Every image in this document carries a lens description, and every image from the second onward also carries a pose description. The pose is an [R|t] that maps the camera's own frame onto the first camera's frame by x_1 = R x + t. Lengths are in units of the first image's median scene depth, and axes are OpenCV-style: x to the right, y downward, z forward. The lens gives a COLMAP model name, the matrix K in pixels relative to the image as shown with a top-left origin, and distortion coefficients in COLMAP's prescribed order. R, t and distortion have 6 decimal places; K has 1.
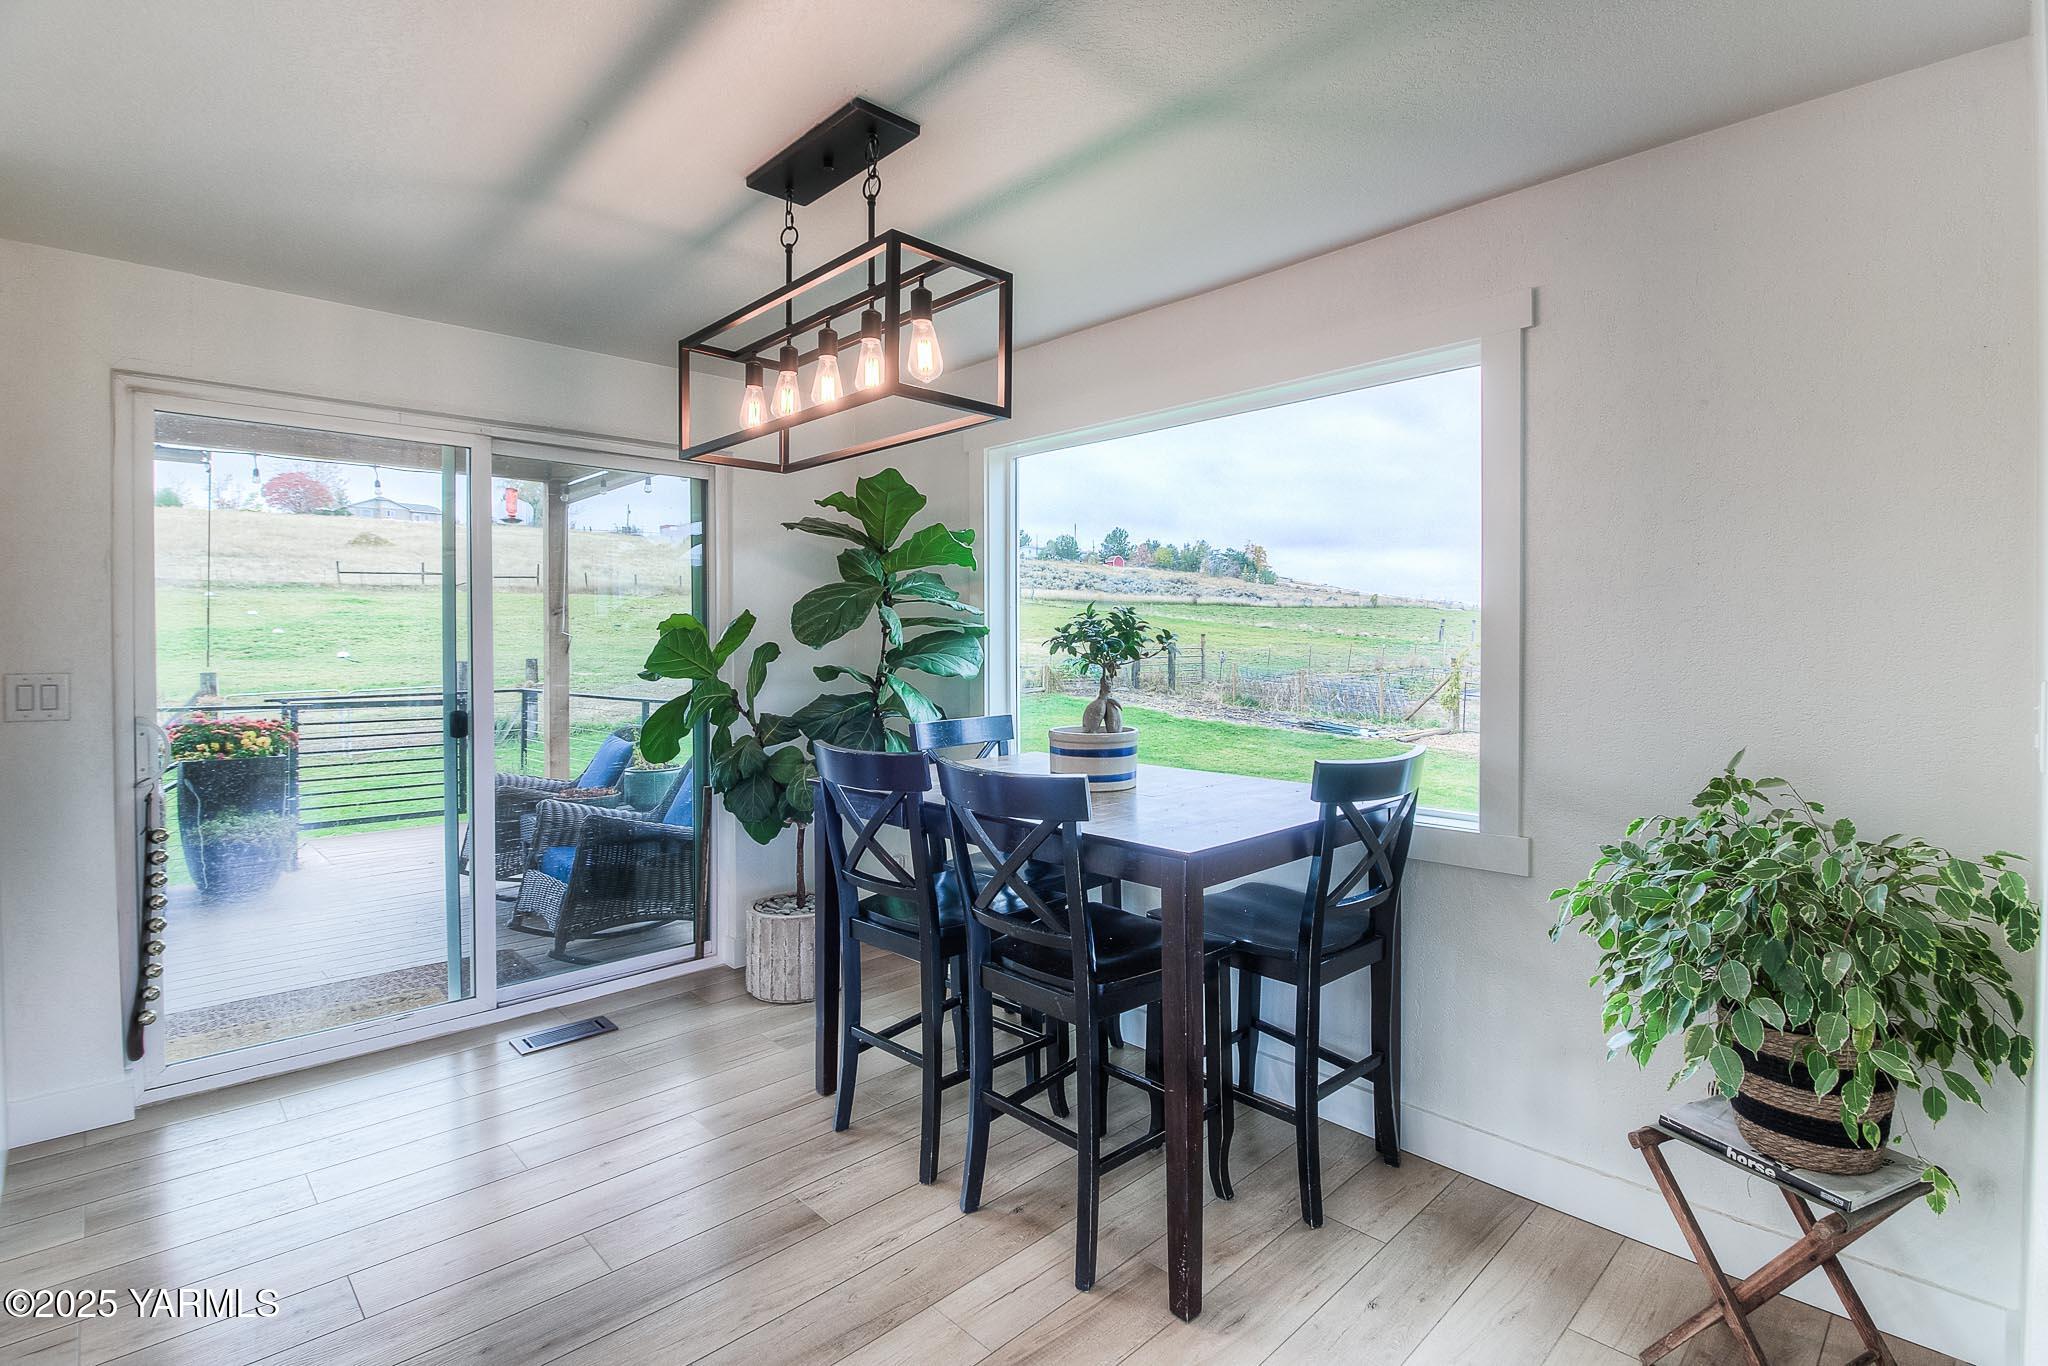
lens RADIAL K [[963.1, 0, 1042.6], [0, 963.1, 669.0], [0, 0, 1]] dist [-0.010553, 0.001376]
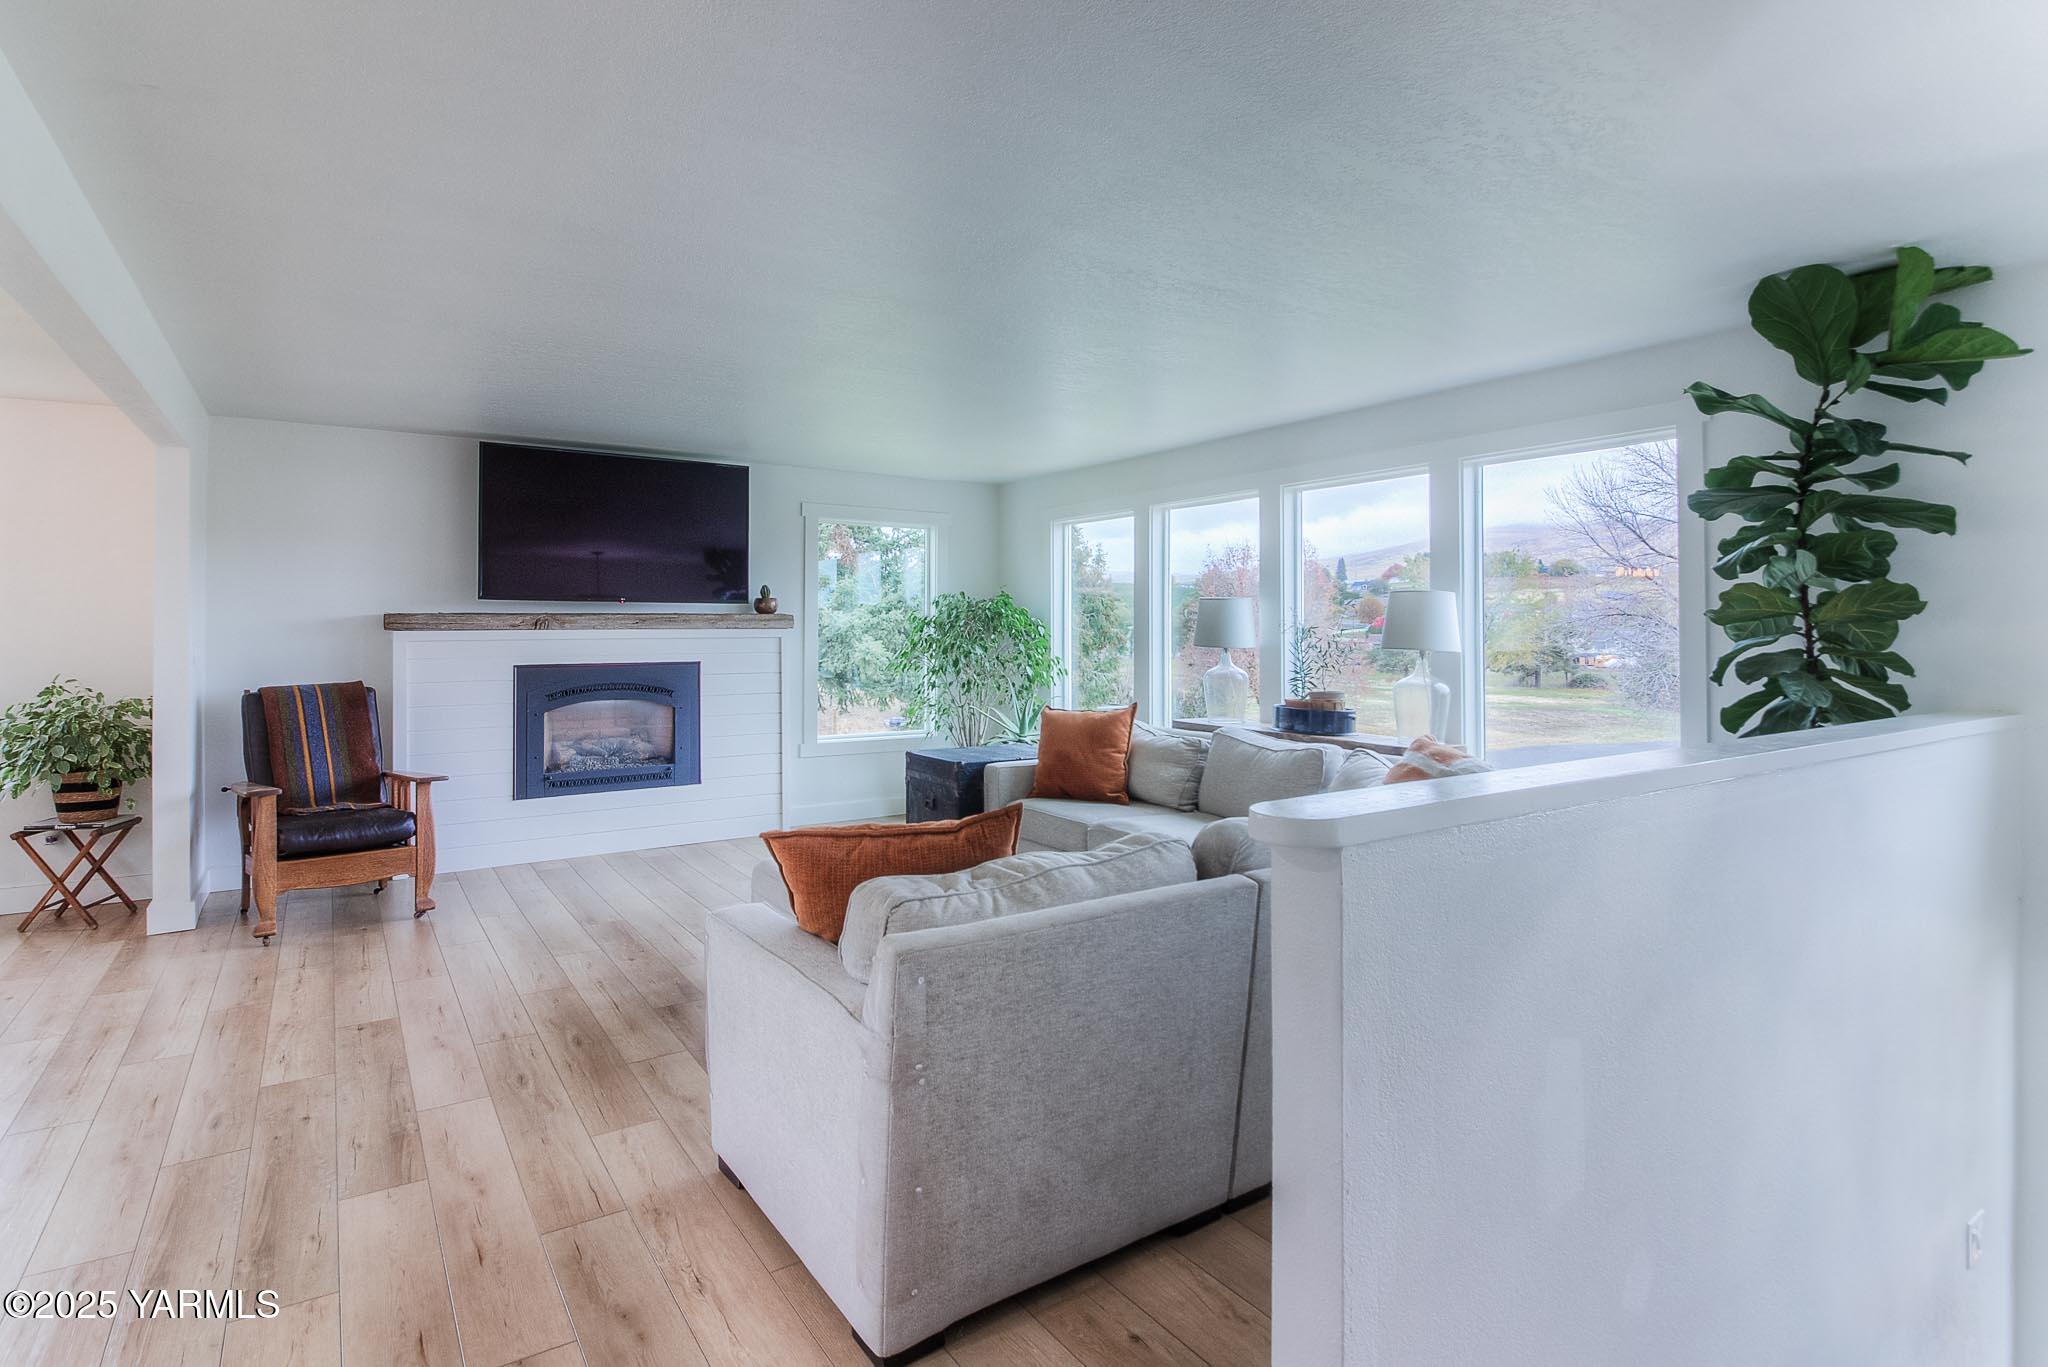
lens RADIAL K [[1061.4, 0, 1051.3], [0, 1061.4, 615.4], [0, 0, 1]] dist [0.003922, -0.008476]
pose [[0.185345, 0.009437, 0.982628, -1.131905], [0.028269, 0.999489, -0.014931, 0.039059], [-0.982267, 0.030545, 0.184983, -1.549558]]
